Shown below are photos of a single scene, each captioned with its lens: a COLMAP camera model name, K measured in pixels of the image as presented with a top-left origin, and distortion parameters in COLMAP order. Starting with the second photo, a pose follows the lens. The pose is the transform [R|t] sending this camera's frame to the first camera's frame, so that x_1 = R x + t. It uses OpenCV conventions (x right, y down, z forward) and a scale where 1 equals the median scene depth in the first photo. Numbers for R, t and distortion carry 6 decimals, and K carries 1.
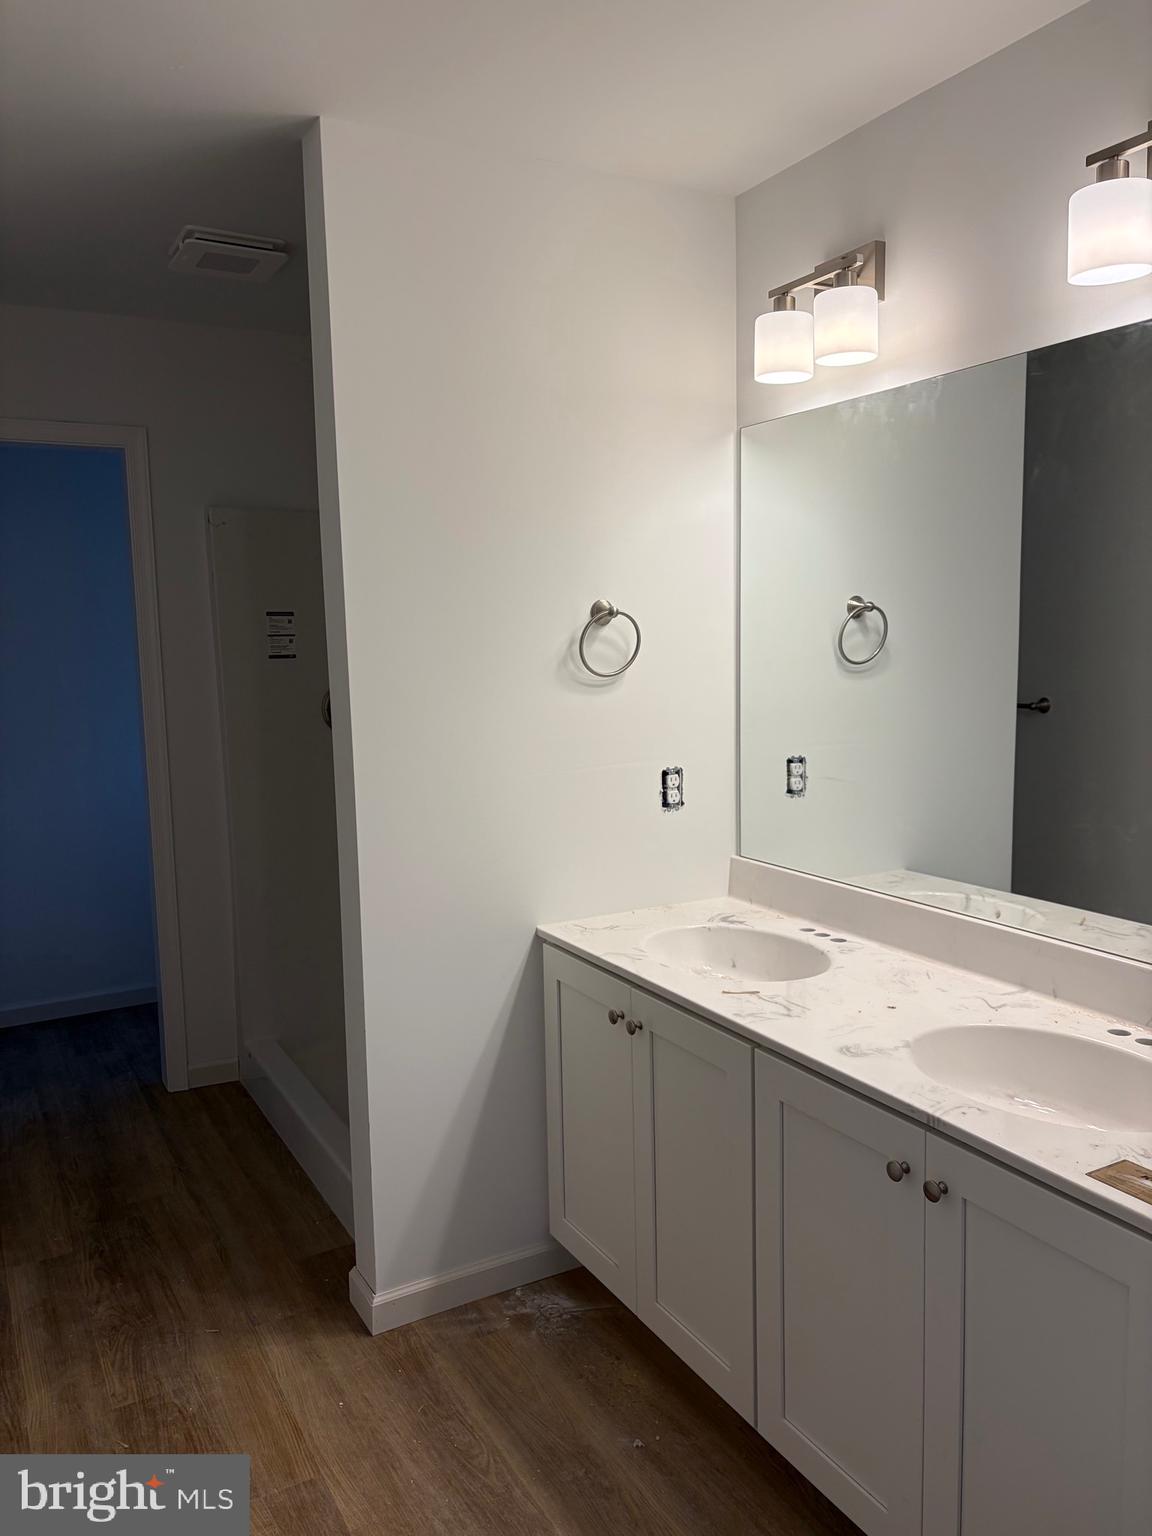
lens RADIAL K [[1150.8, 0, 574.8], [0, 1150.8, 761.3], [0, 0, 1]] dist [0.044152, -0.044542]
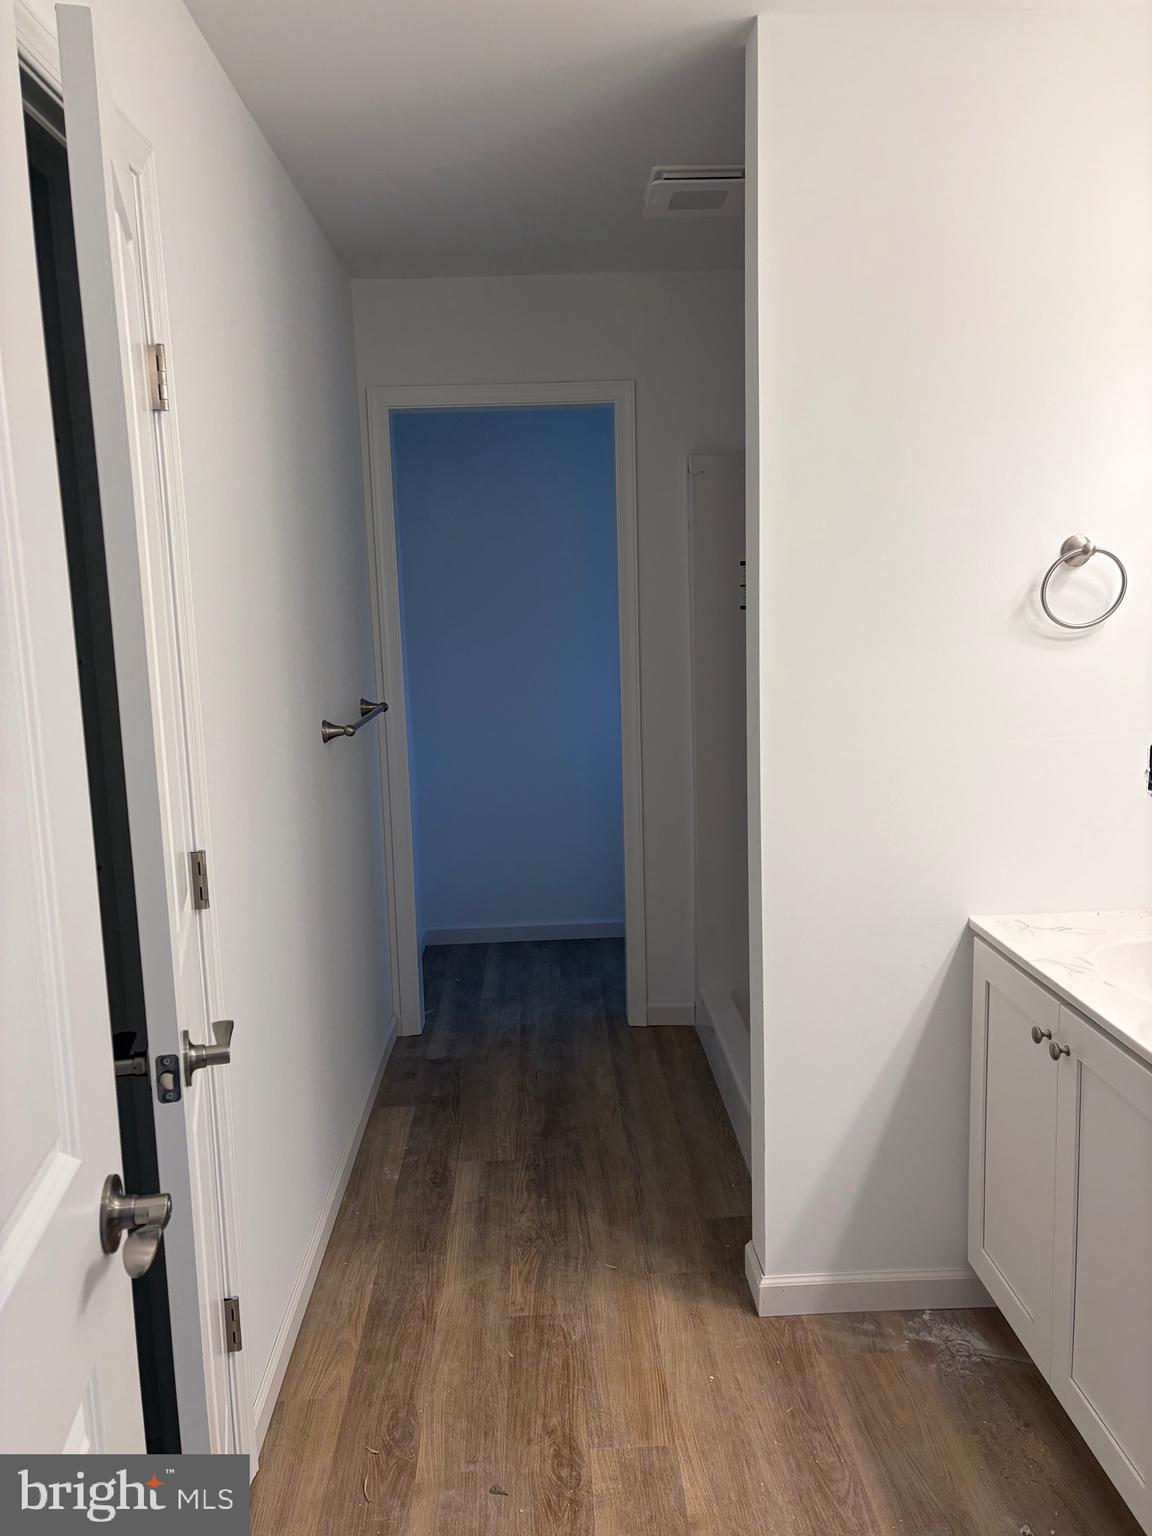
lens RADIAL K [[1150.8, 0, 567.3], [0, 1150.8, 764.7], [0, 0, 1]] dist [0.044152, -0.044542]
pose [[0.882334, 0.058626, -0.466957, 0.102931], [-0.035522, 0.997676, 0.058137, -0.011270], [0.469281, -0.034709, 0.882367, 0.089455]]
